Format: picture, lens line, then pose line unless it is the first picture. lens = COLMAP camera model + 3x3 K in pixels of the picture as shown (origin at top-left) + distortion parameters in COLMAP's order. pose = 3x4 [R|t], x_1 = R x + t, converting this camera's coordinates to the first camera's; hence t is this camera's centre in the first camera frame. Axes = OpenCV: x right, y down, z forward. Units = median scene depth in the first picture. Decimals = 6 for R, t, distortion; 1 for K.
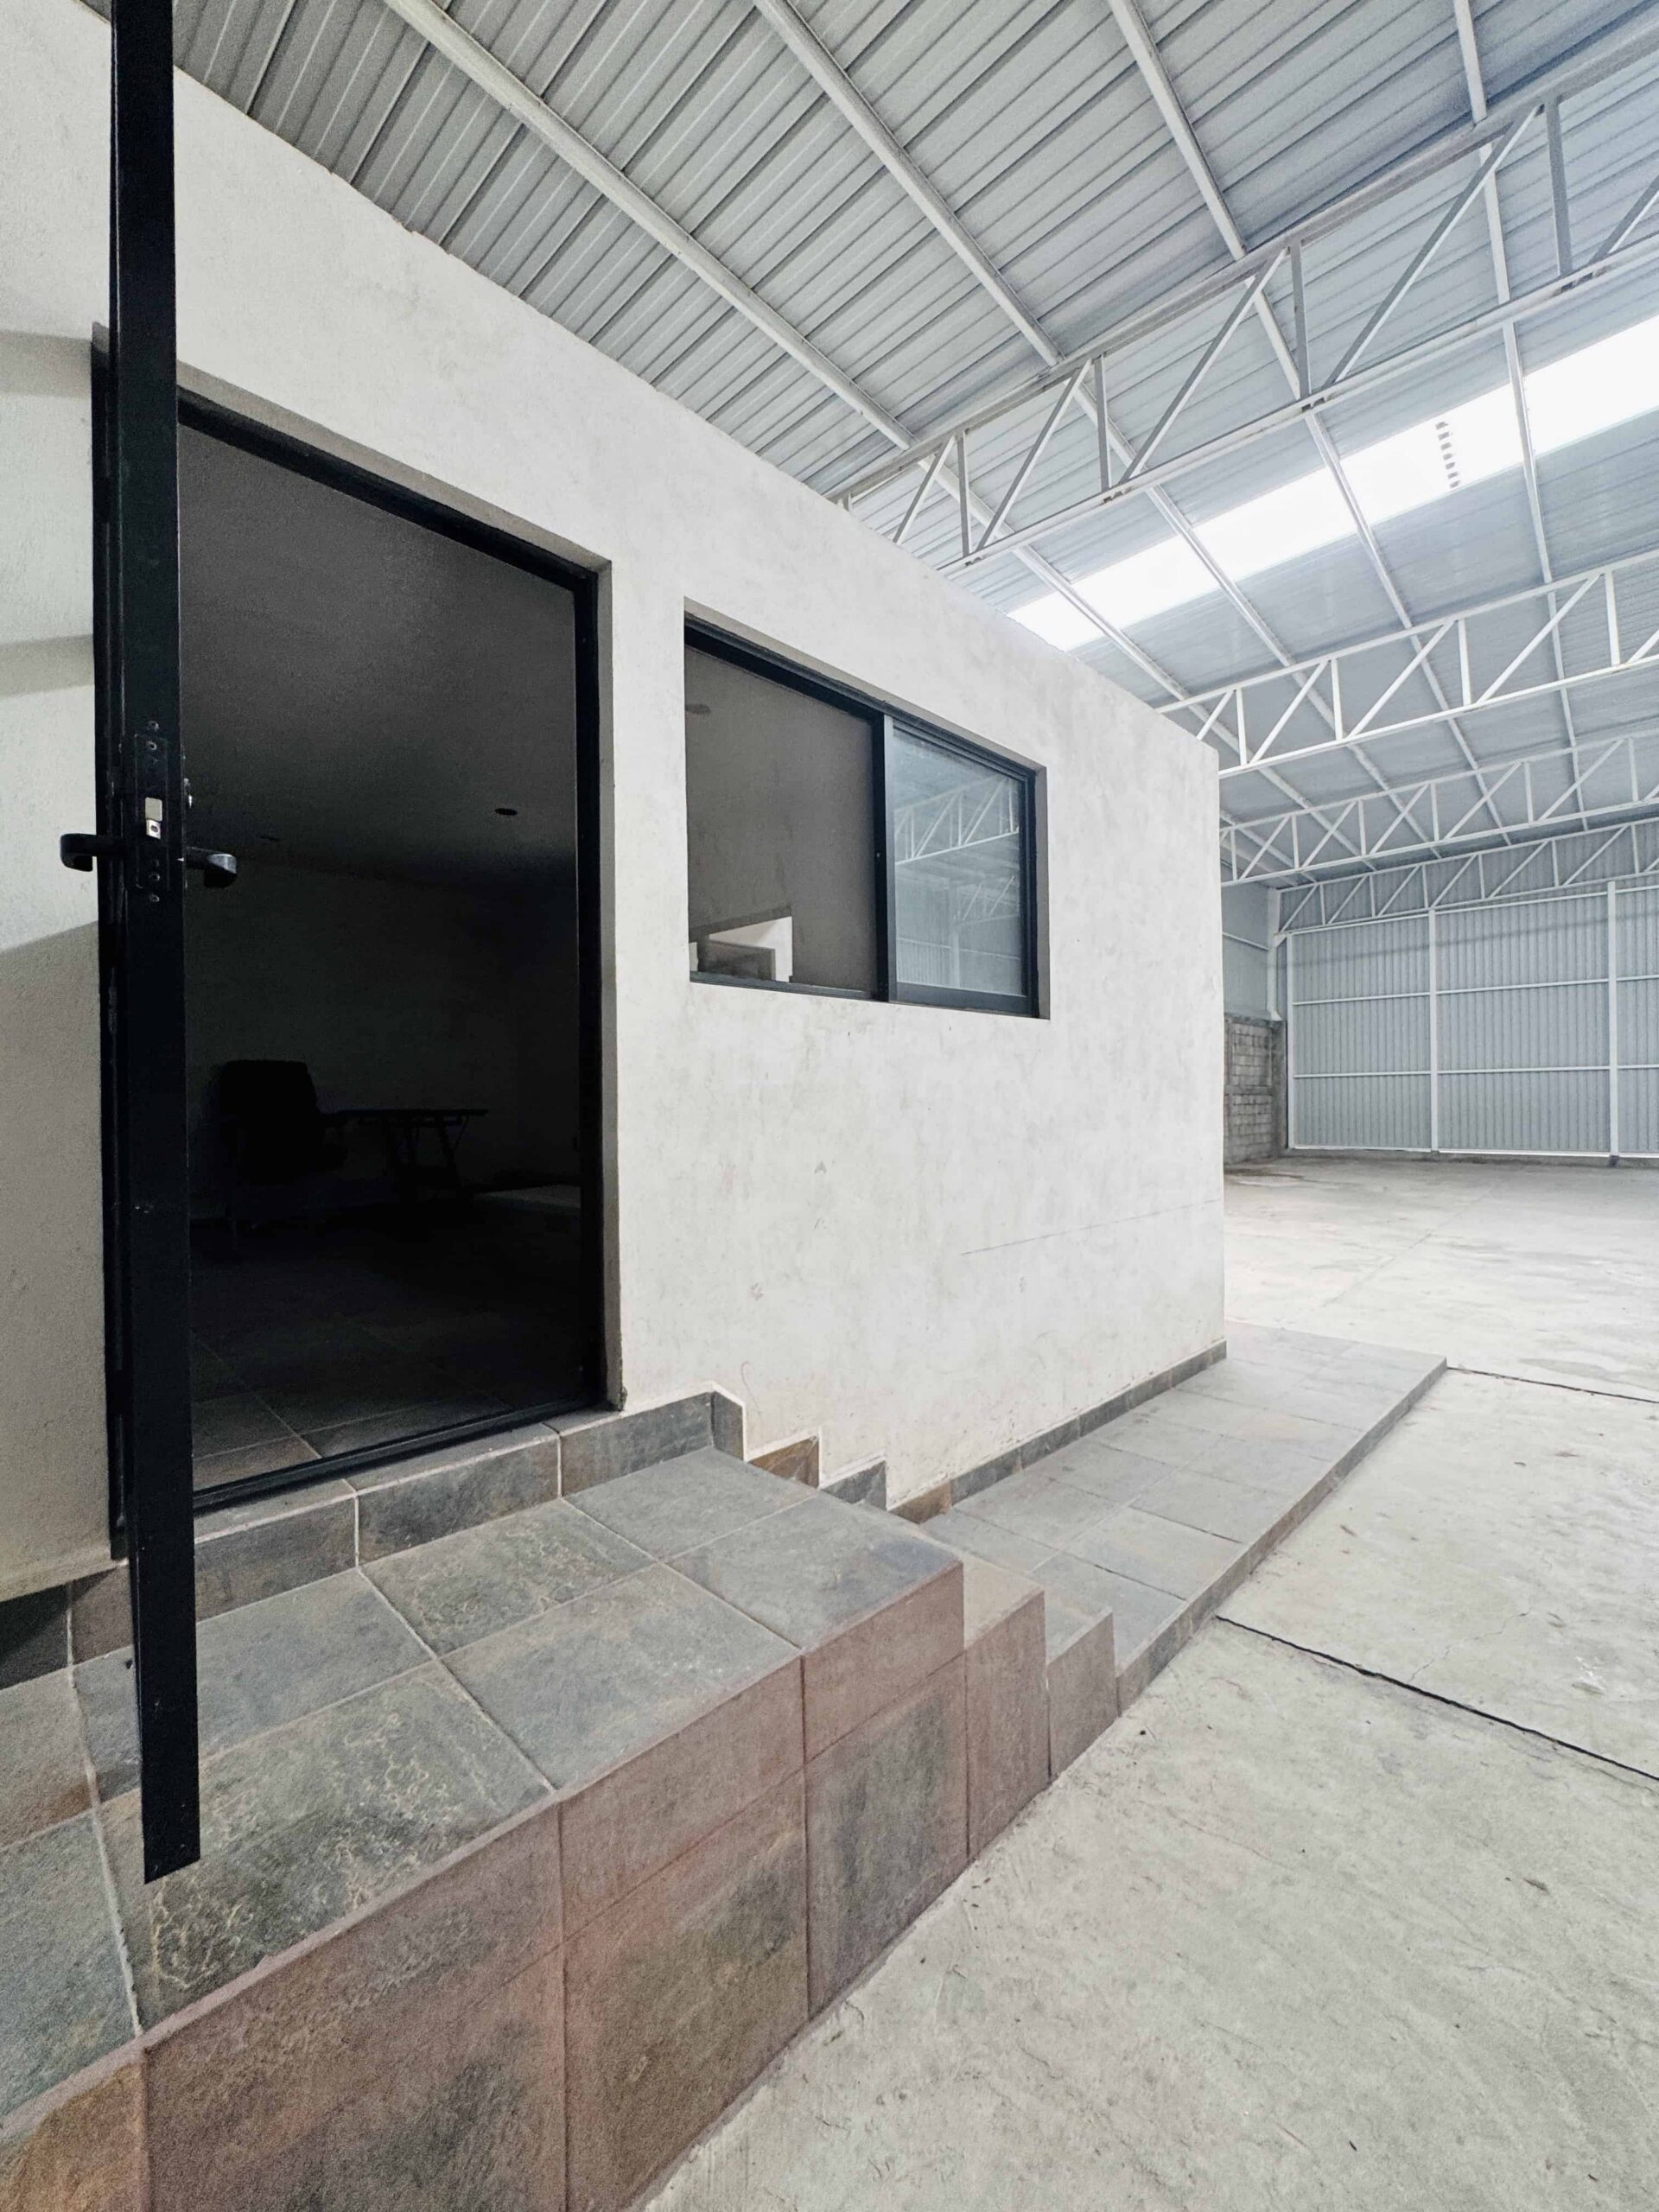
lens RADIAL K [[886.1, 0, 838.5], [0, 886.1, 1104.3], [0, 0, 1]] dist [-0.002554, 0.000149]
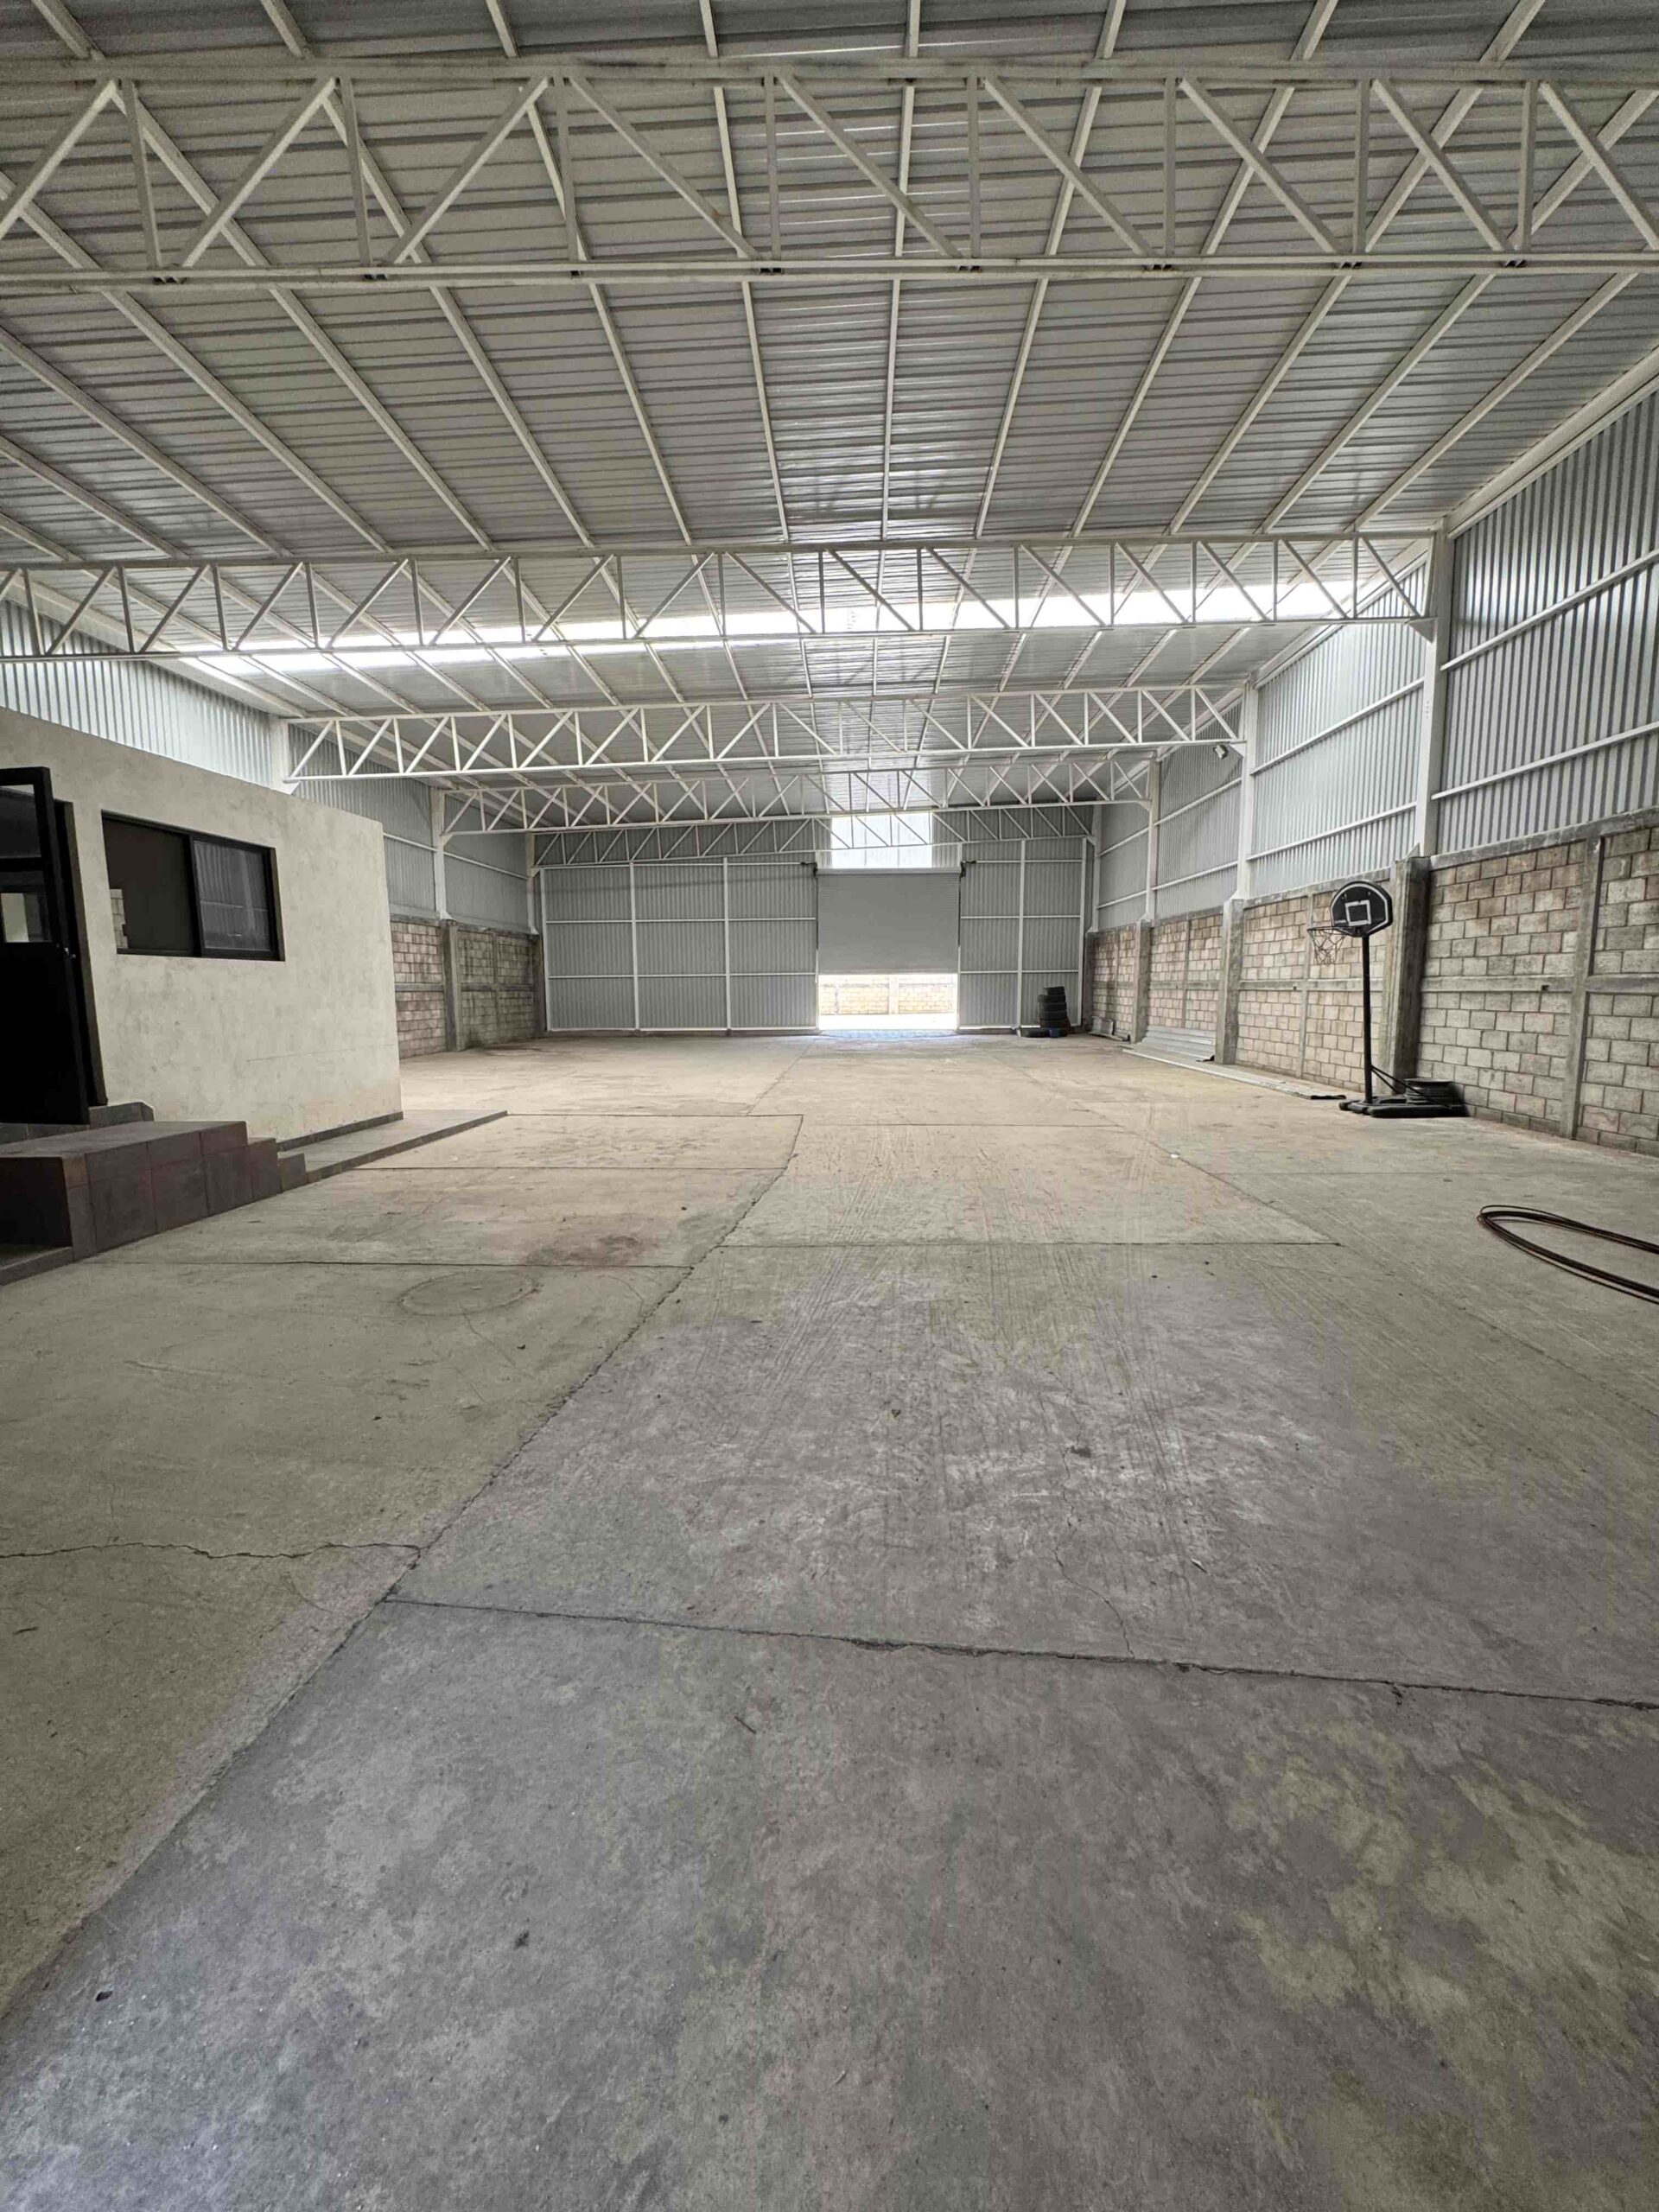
lens RADIAL K [[886.1, 0, 822.9], [0, 886.1, 1096.2], [0, 0, 1]] dist [-0.002554, 0.000149]
pose [[0.769865, -0.071664, 0.634171, -0.037942], [0.001275, 0.993846, 0.110761, -0.000006], [-0.638206, -0.084462, 0.765218, -0.375411]]
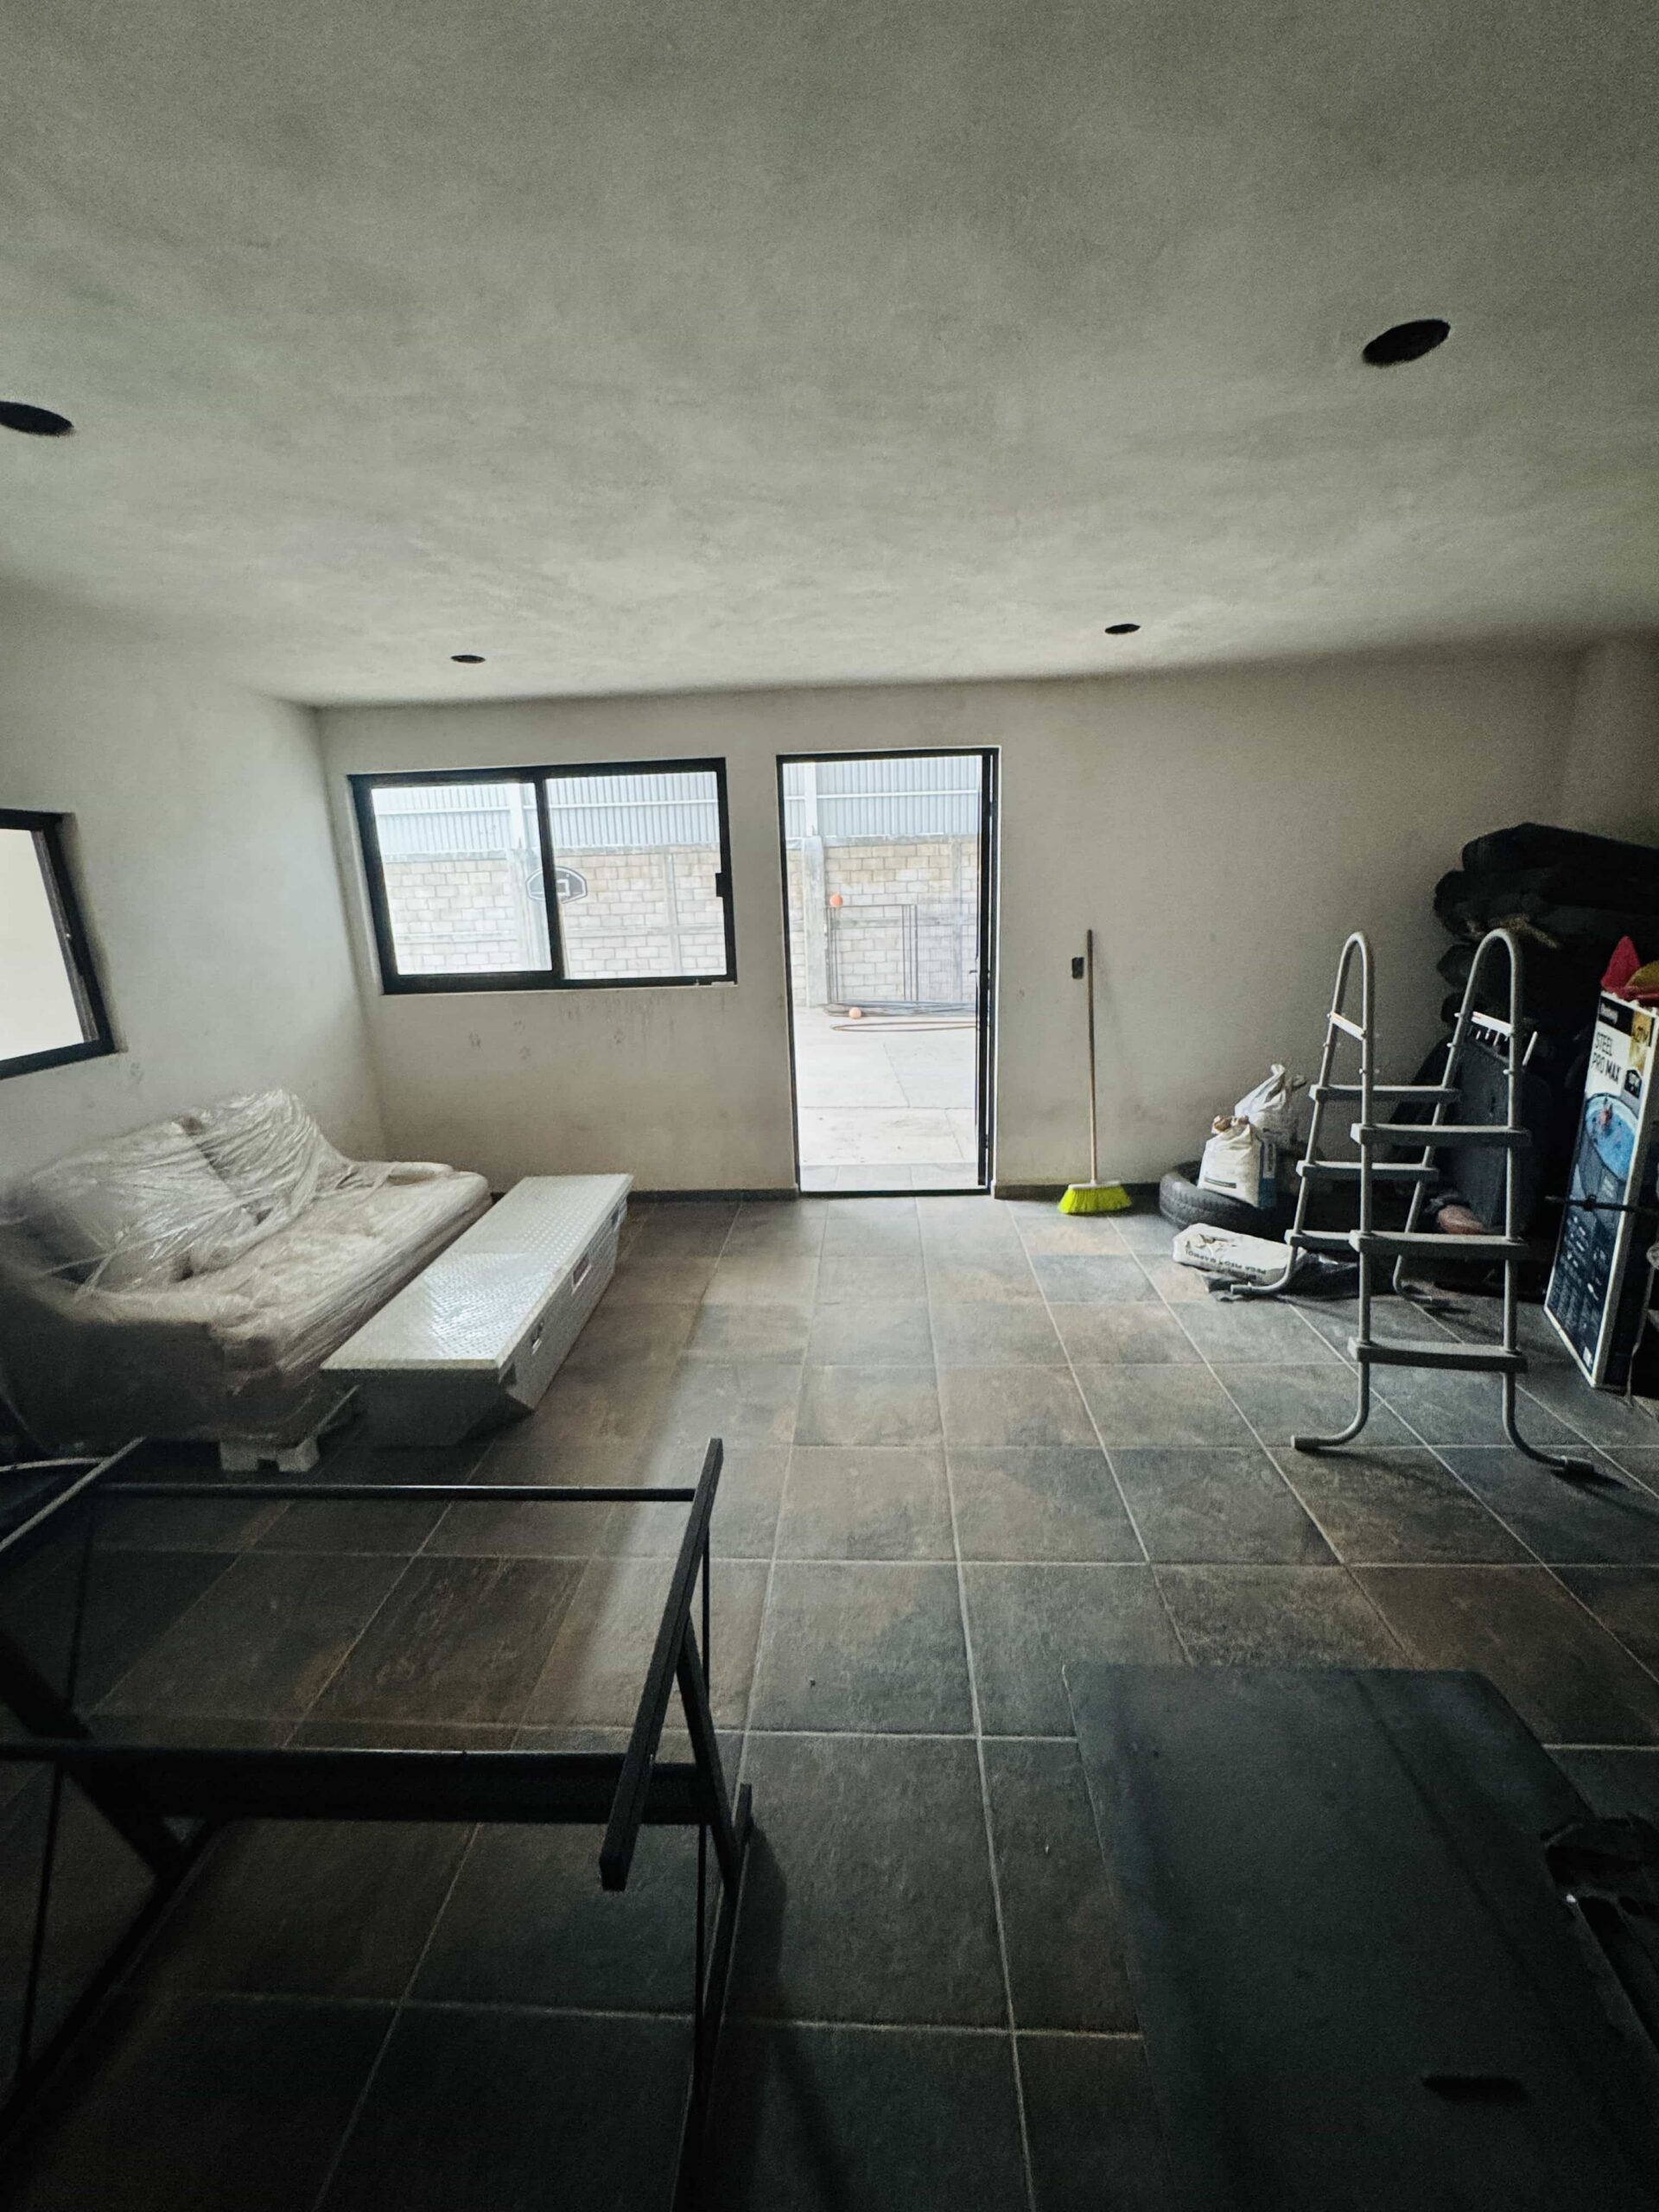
lens RADIAL K [[886.1, 0, 830.9], [0, 886.1, 1102.3], [0, 0, 1]] dist [-0.002554, 0.000149]
pose [[-0.663941, -0.146058, 0.733382, -0.241229], [0.045040, 0.971148, 0.234186, -0.044491], [-0.746427, 0.188517, -0.638207, 0.287224]]
